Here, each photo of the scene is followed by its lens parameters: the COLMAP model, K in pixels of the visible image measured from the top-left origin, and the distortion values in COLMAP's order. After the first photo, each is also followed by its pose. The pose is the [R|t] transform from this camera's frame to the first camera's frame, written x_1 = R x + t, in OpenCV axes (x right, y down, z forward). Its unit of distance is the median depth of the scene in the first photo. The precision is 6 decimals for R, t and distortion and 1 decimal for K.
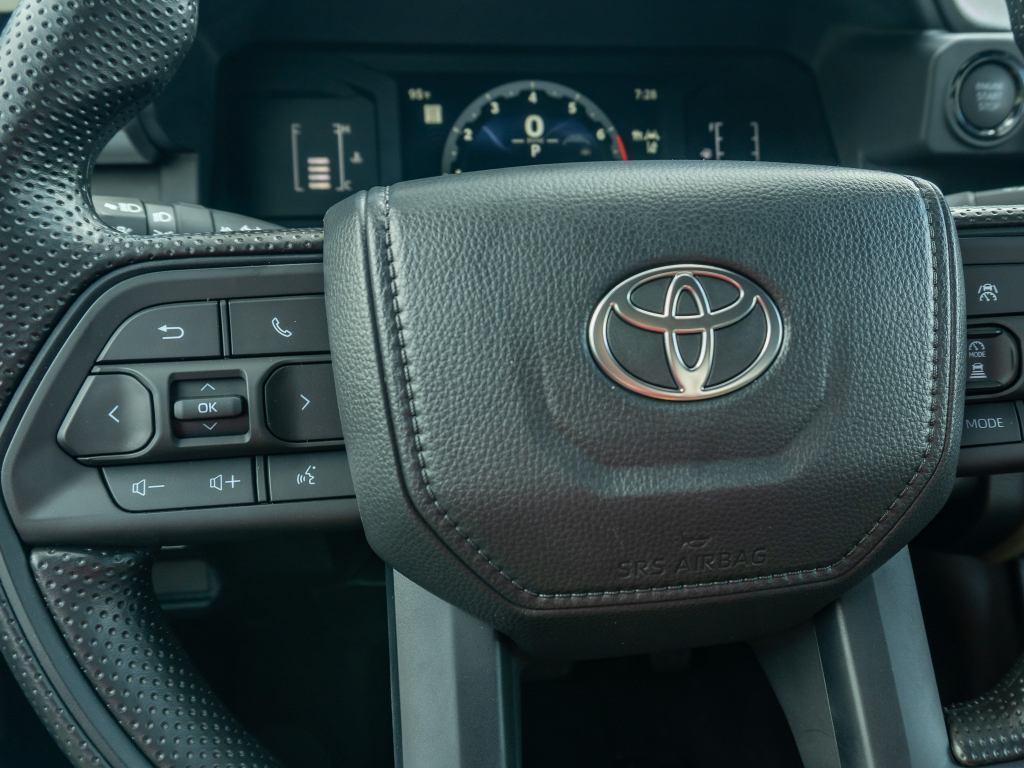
lens RADIAL K [[902.7, 0, 588.8], [0, 902.7, 363.7], [0, 0, 1]] dist [-0.015592, -0.000972]
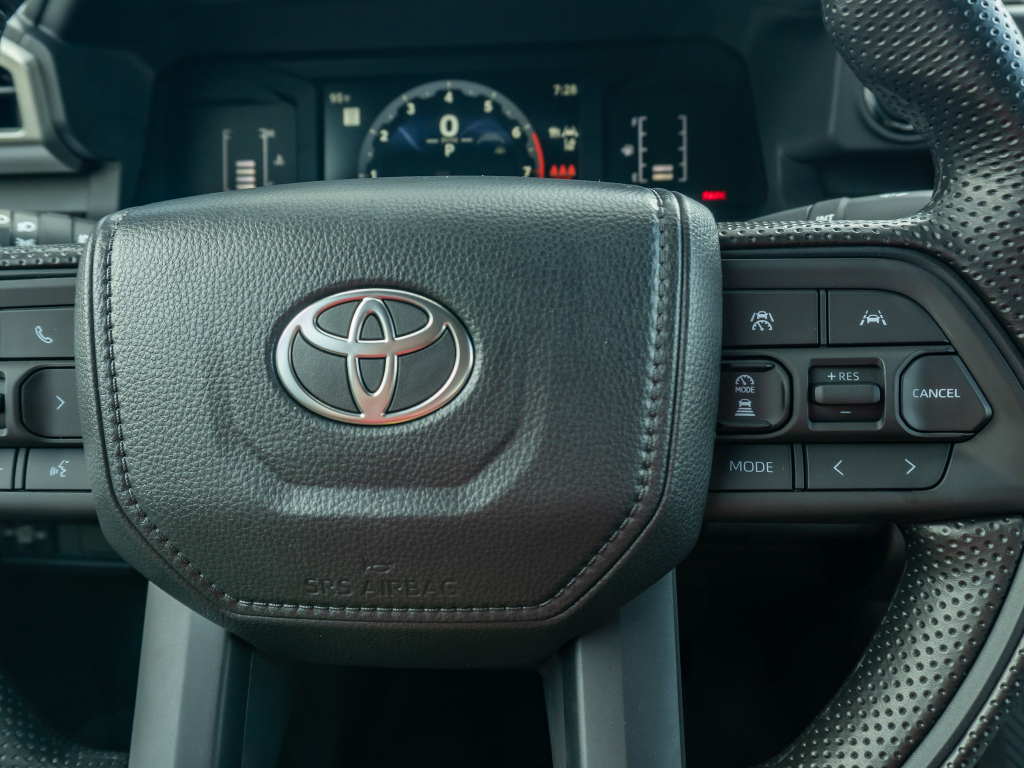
lens RADIAL K [[904.8, 0, 439.9], [0, 904.8, 347.1], [0, 0, 1]] dist [-0.005916, 0.000328]
pose [[0.961730, 0.042817, -0.270634, 0.444639], [-0.041252, 0.999083, 0.011471, -0.058915], [0.270877, 0.000133, 0.962614, 0.056788]]
